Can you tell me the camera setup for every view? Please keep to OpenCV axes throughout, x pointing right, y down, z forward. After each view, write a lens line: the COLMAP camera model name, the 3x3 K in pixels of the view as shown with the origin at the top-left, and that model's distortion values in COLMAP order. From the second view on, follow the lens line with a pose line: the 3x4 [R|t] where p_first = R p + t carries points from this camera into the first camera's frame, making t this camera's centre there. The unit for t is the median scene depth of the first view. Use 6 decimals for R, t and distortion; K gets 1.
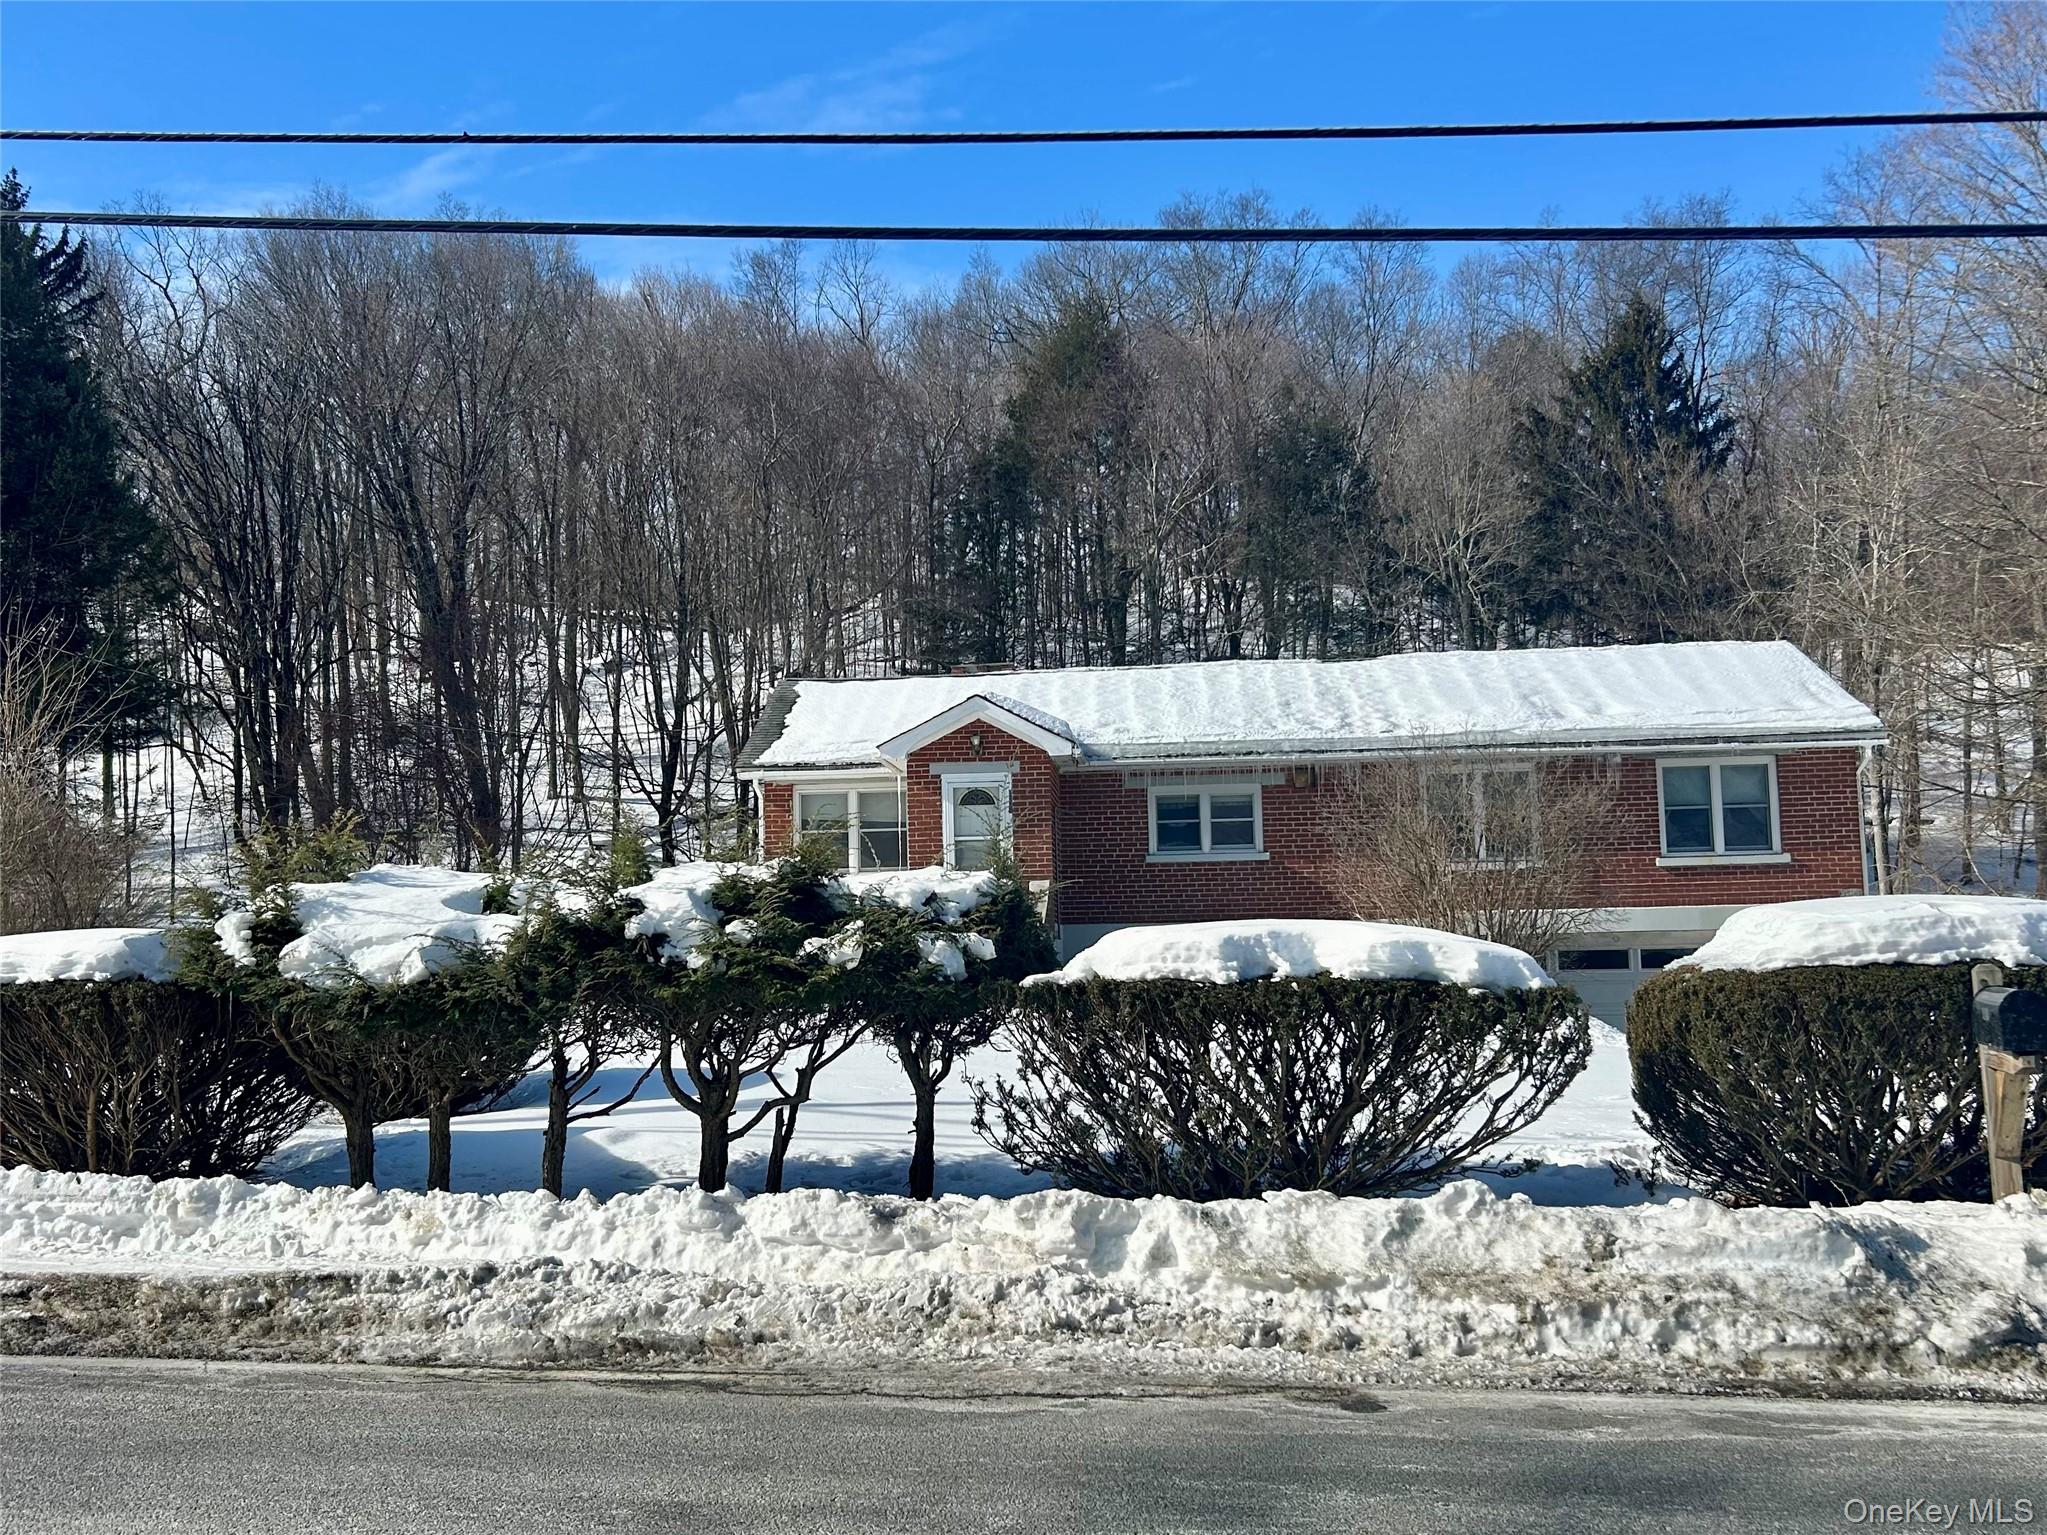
lens RADIAL K [[1565.7, 0, 1023.5], [0, 1565.7, 767.5], [0, 0, 1]] dist [0.083191, -0.086556]
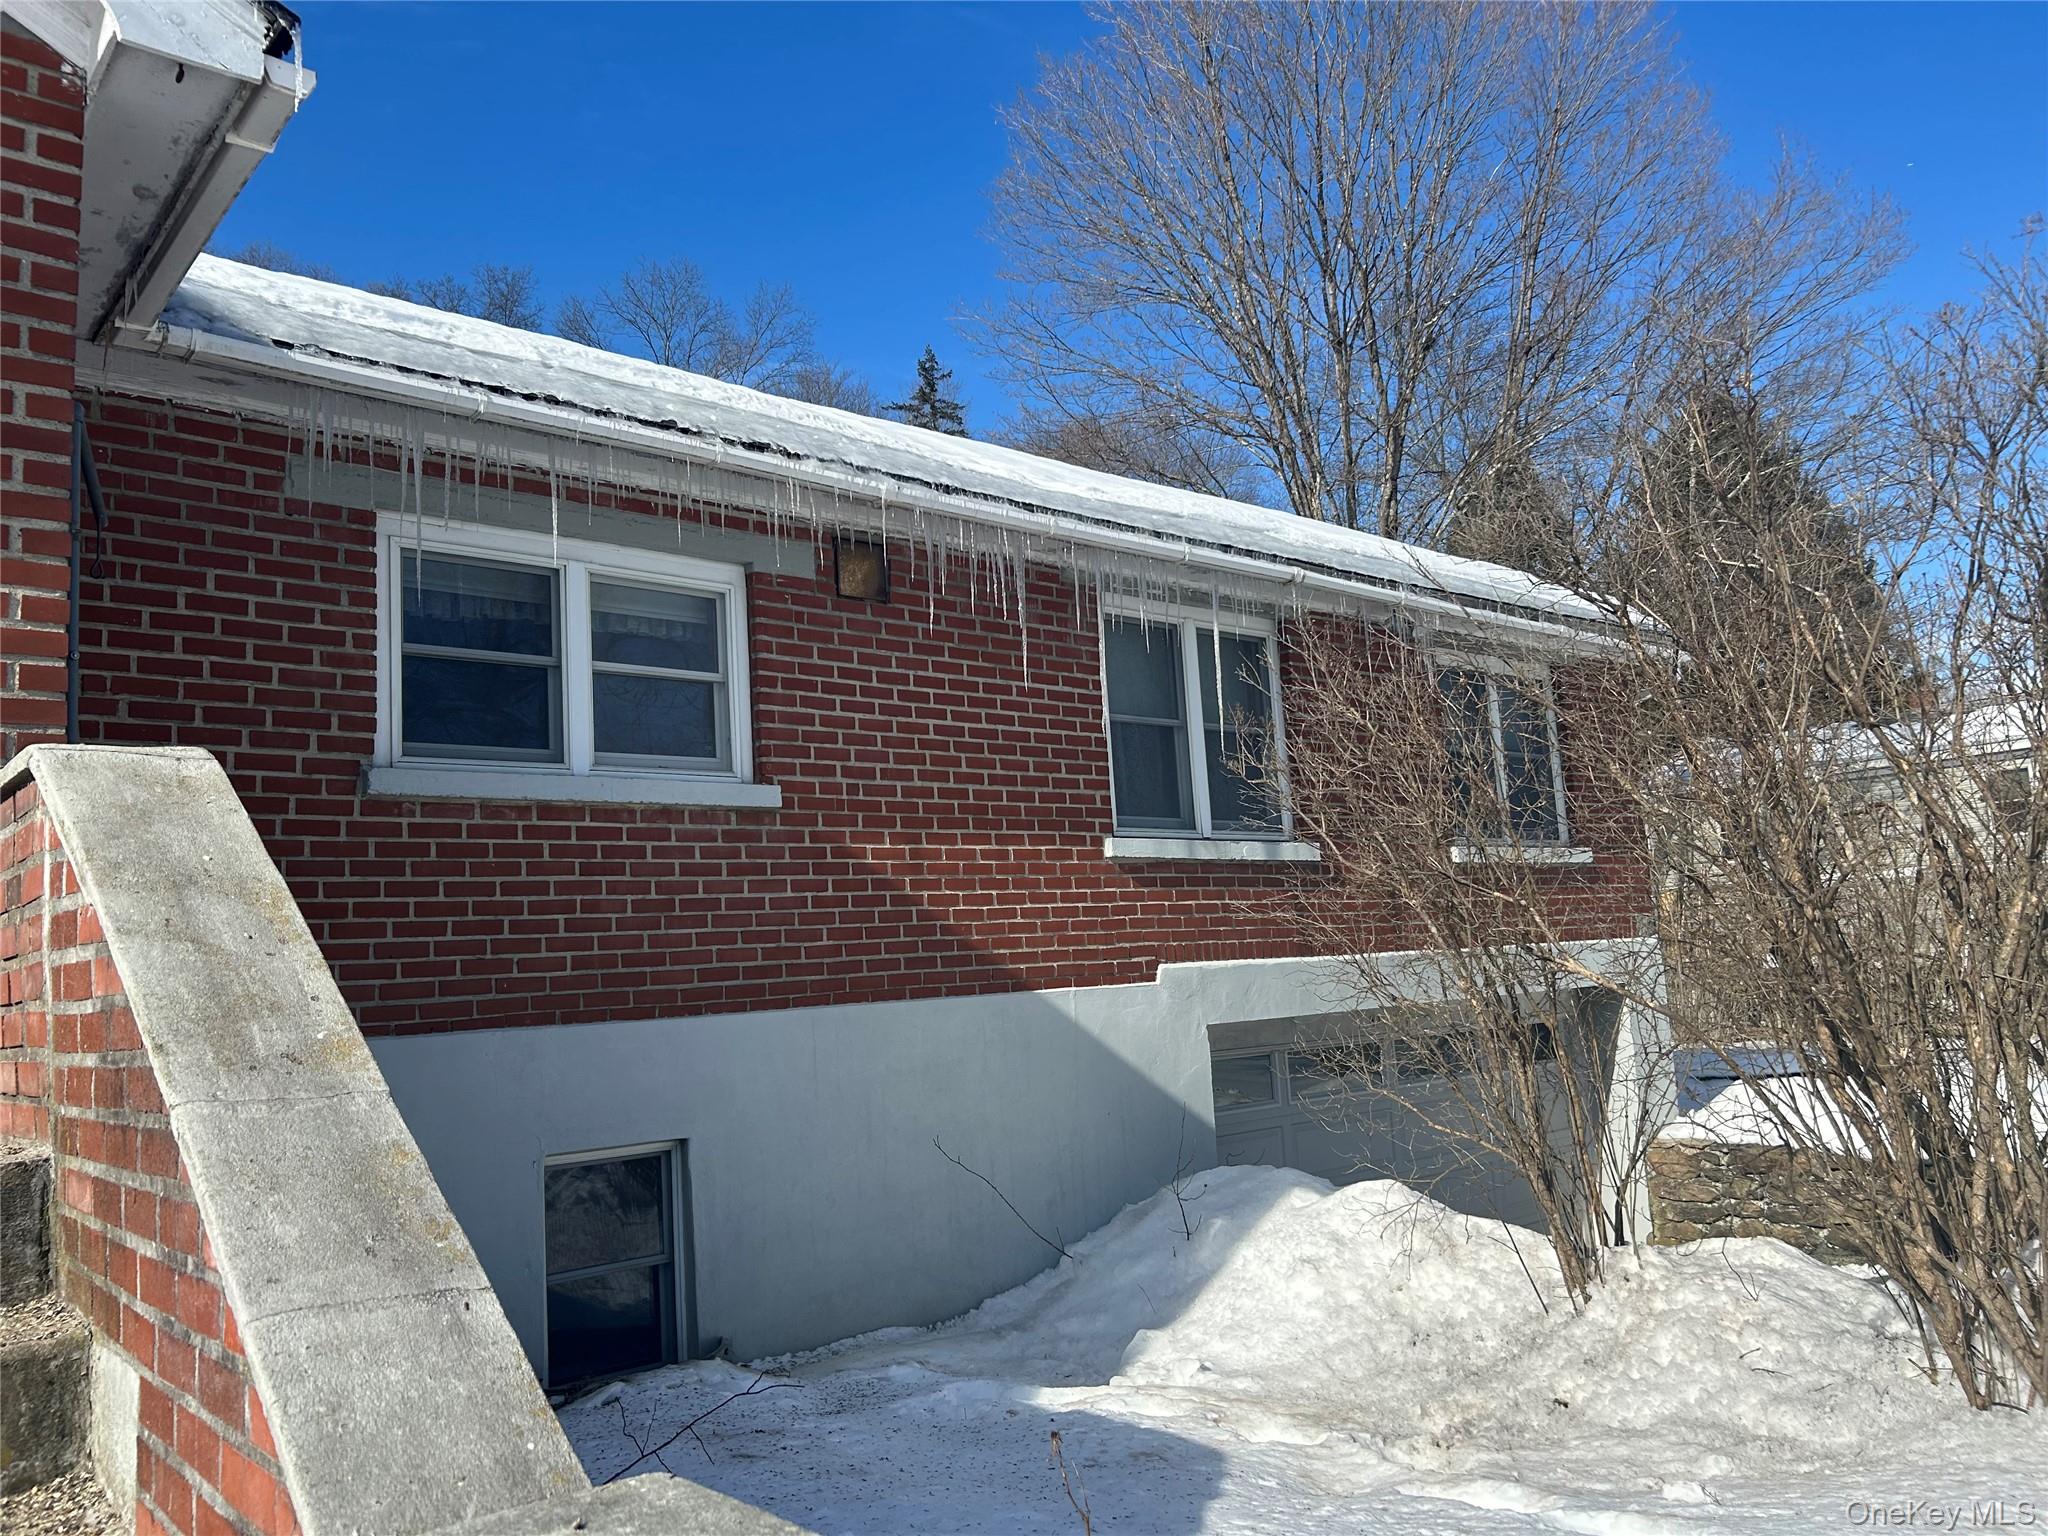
lens RADIAL K [[1566.4, 0, 1024.0], [0, 1566.4, 768.0], [0, 0, 1]] dist [0.083191, -0.086556]
pose [[0.675572, 0.076267, 0.733338, -0.039356], [-0.037194, 0.996894, -0.069412, 0.072175], [-0.736355, 0.019617, 0.676311, 0.769607]]
